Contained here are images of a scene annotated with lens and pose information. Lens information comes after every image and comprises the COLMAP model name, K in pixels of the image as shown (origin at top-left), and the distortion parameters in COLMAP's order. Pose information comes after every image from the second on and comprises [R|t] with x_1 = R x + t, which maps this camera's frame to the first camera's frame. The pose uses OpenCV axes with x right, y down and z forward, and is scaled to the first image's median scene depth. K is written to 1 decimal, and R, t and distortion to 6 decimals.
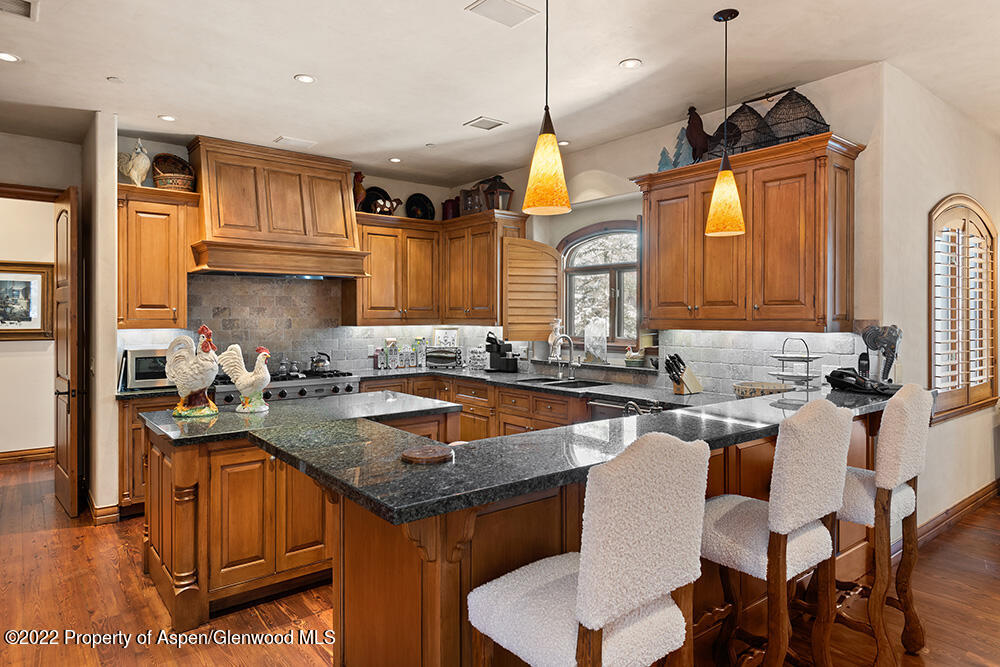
lens RADIAL K [[590.2, 0, 500.0], [0, 590.2, 333.5], [0, 0, 1]] dist [0.001213, 0.000080]
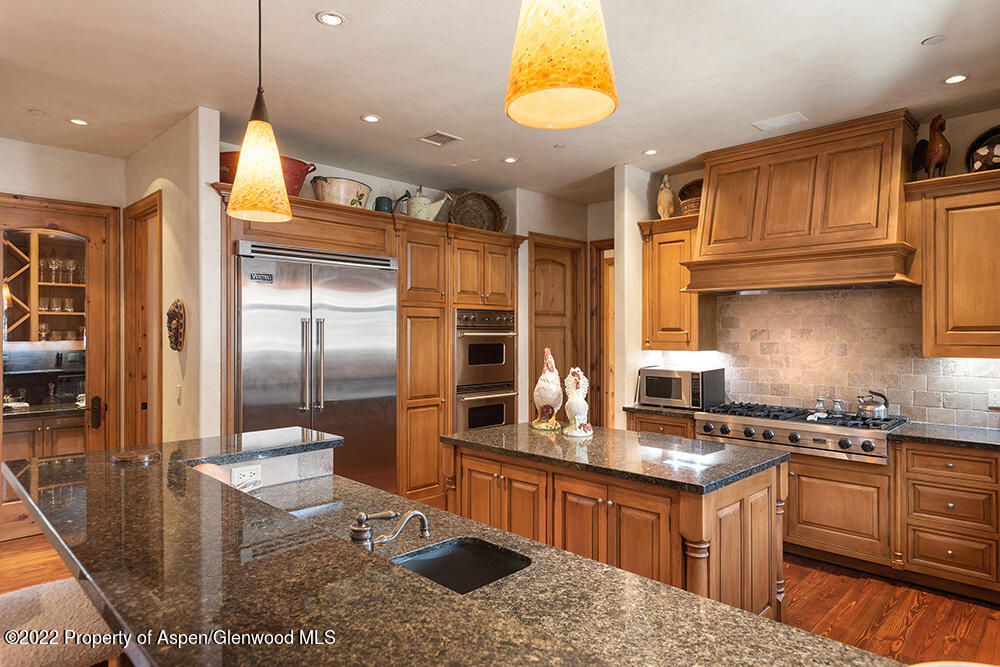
lens RADIAL K [[590.2, 0, 500.0], [0, 590.2, 333.5], [0, 0, 1]] dist [0.001213, 0.000080]
pose [[0.115071, 0.001641, -0.993356, 0.381712], [-0.033259, 0.999444, -0.002202, -0.023349], [0.992800, 0.033291, 0.115061, 0.514473]]
